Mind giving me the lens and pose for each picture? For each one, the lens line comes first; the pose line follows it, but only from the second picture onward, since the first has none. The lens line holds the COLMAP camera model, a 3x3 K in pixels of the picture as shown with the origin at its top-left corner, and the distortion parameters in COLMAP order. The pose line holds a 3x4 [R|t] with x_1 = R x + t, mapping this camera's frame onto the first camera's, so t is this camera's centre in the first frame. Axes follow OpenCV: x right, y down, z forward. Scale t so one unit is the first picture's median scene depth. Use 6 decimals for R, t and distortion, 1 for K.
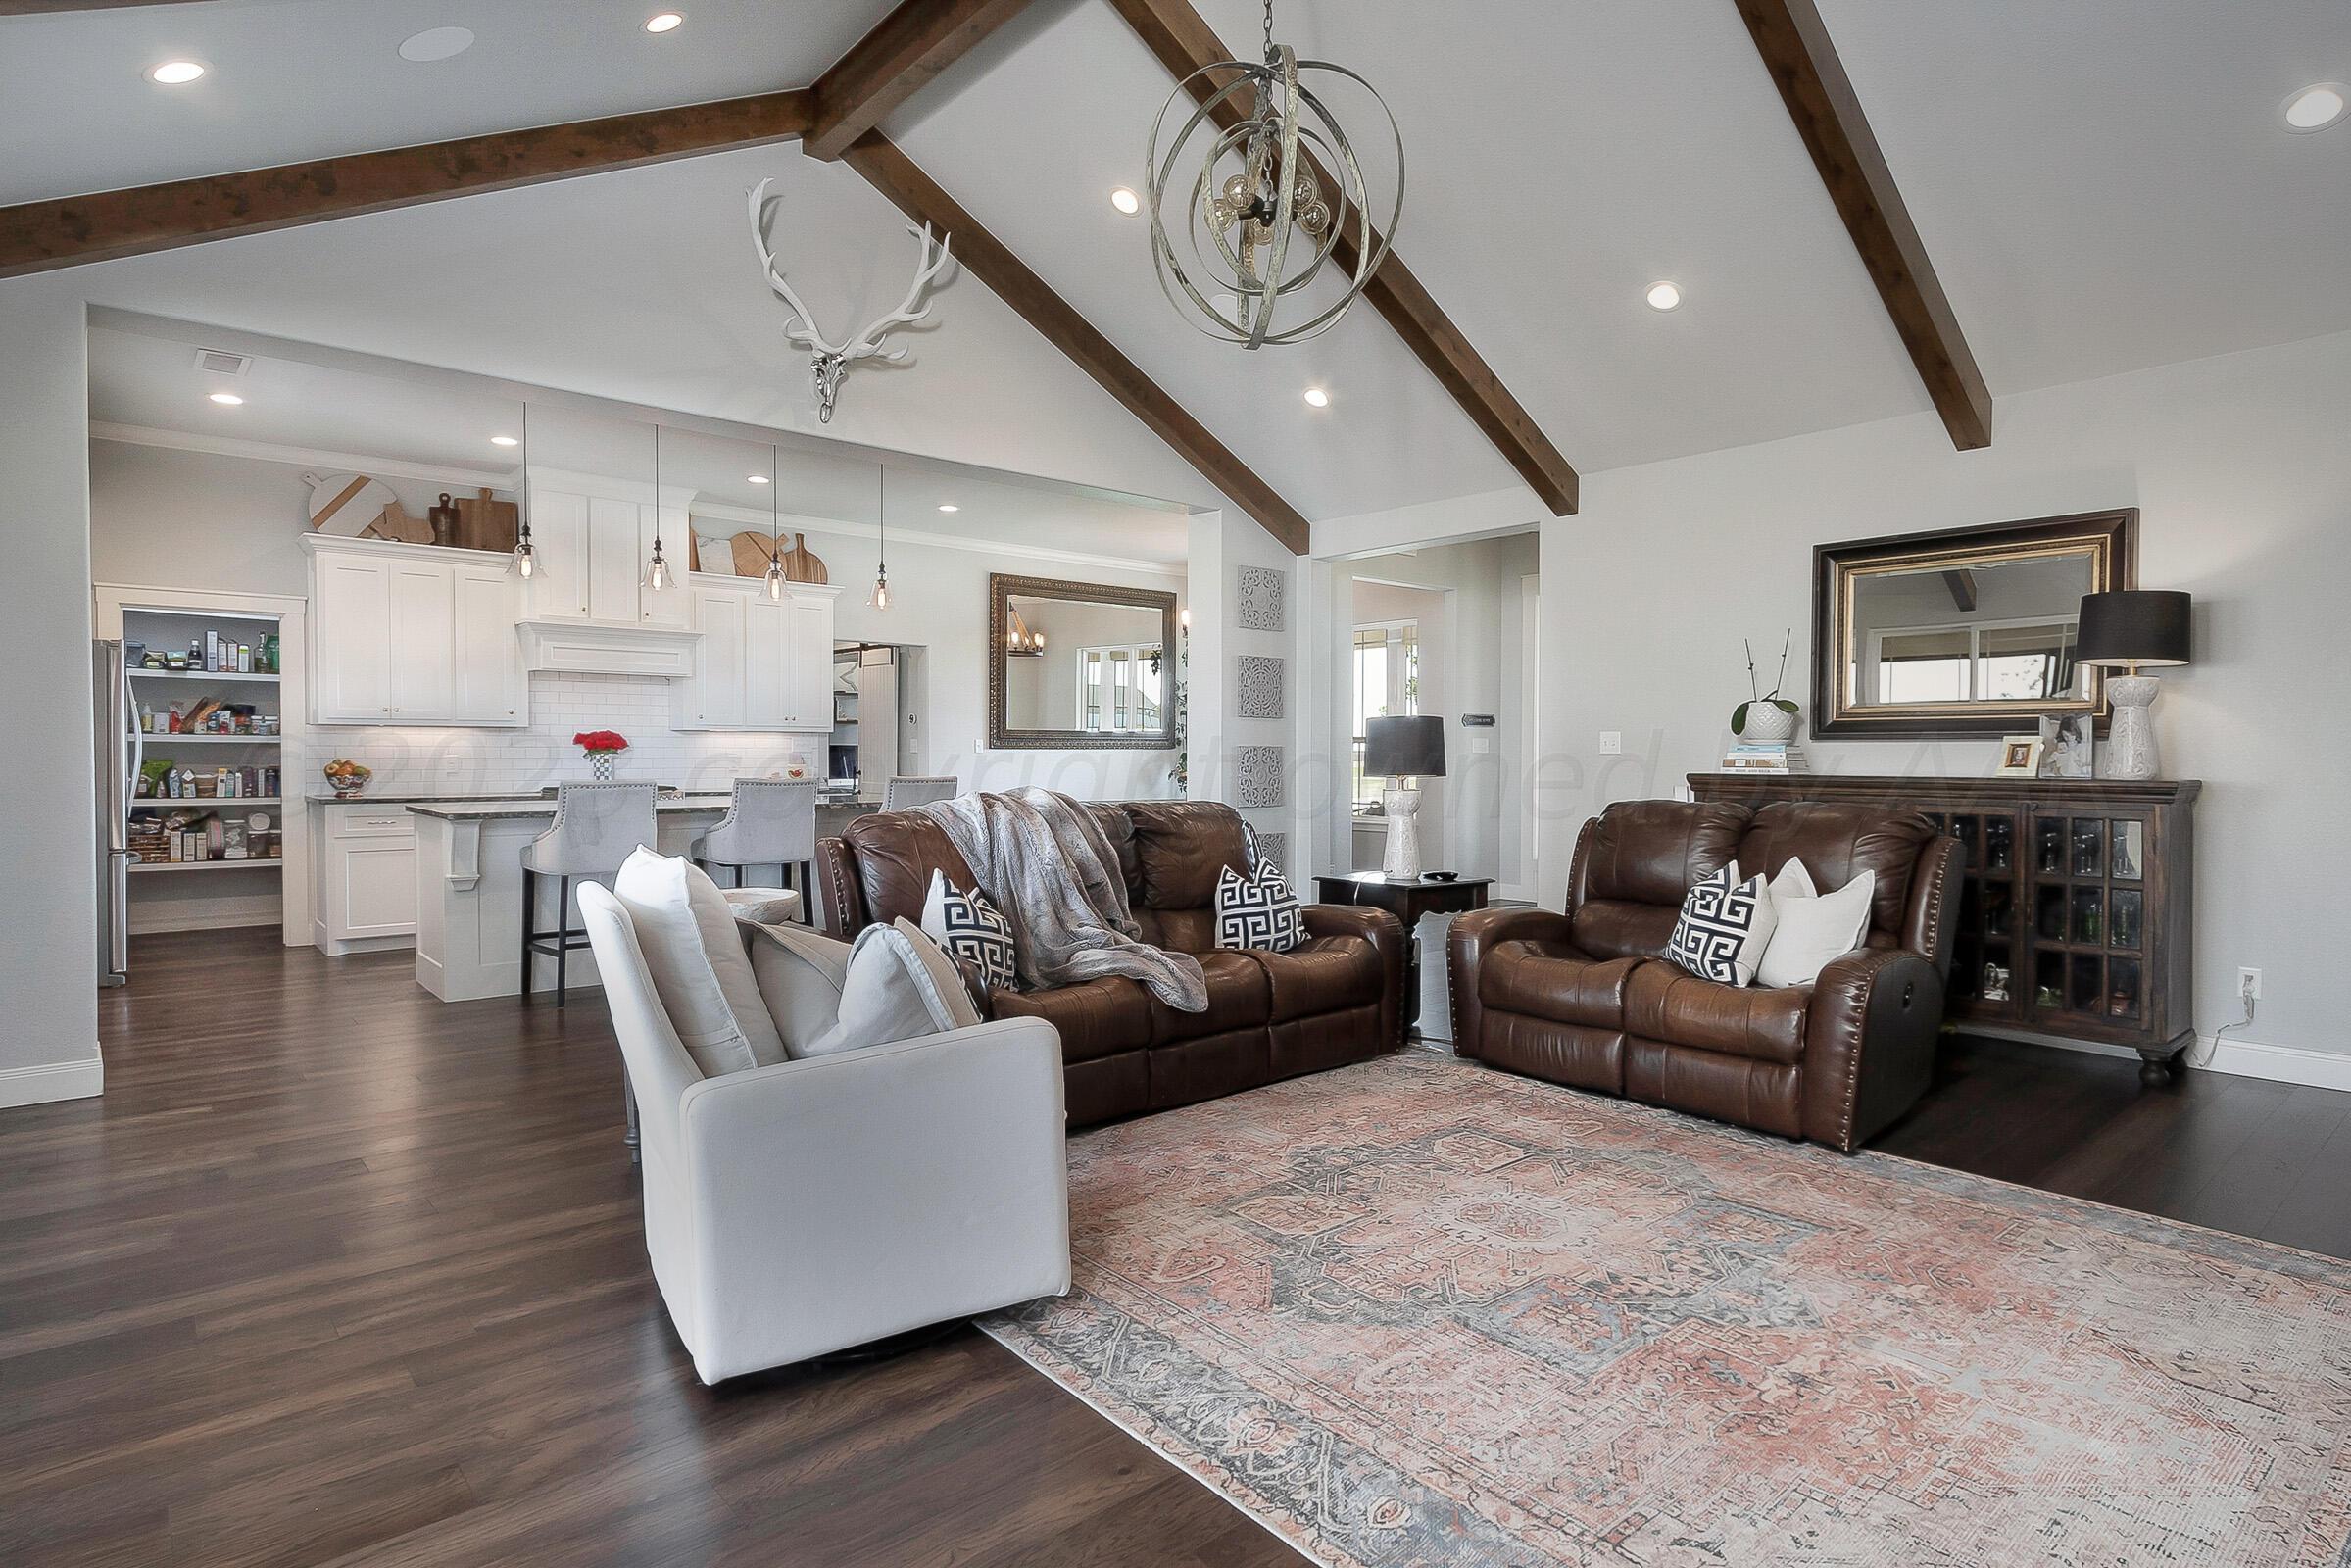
lens RADIAL K [[1235.3, 0, 1177.3], [0, 1235.3, 791.1], [0, 0, 1]] dist [-0.002995, -0.001187]
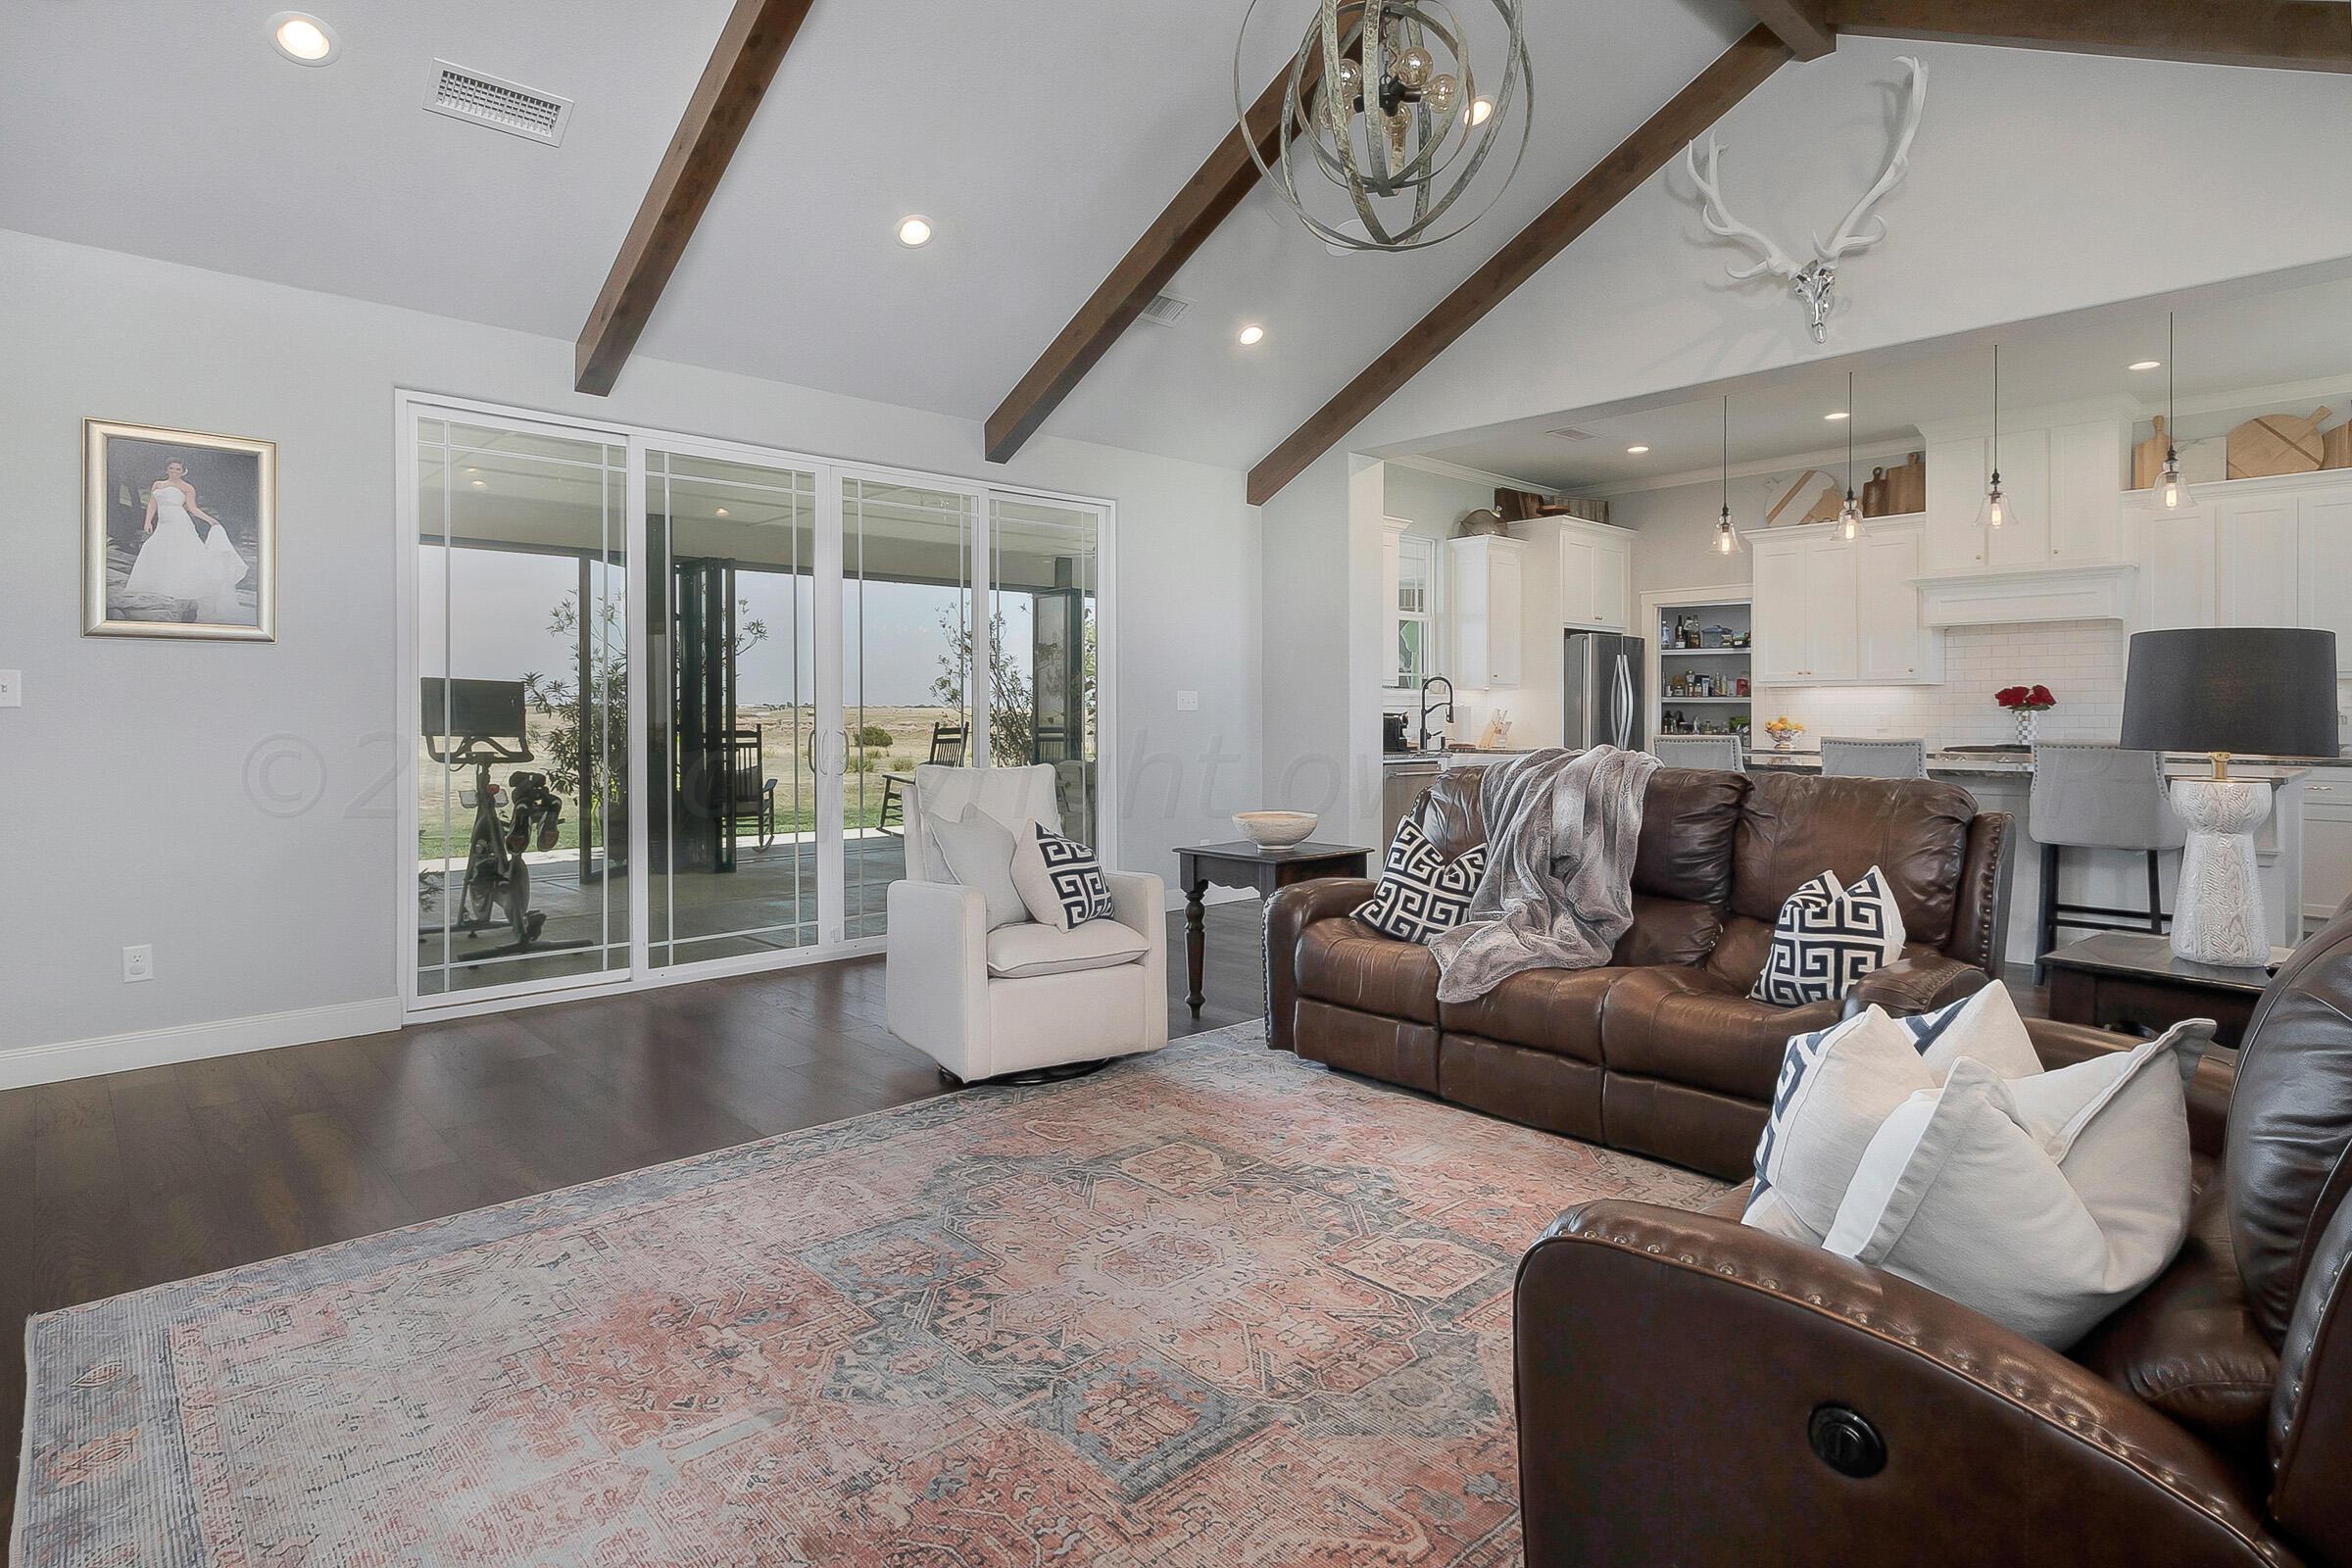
lens RADIAL K [[1235.8, 0, 1222.9], [0, 1235.8, 688.0], [0, 0, 1]] dist [-0.002995, -0.001187]
pose [[0.049474, -0.020414, -0.998567, 1.132148], [-0.031460, 0.999263, -0.021987, -0.024556], [0.998280, 0.032502, 0.048796, 1.001606]]
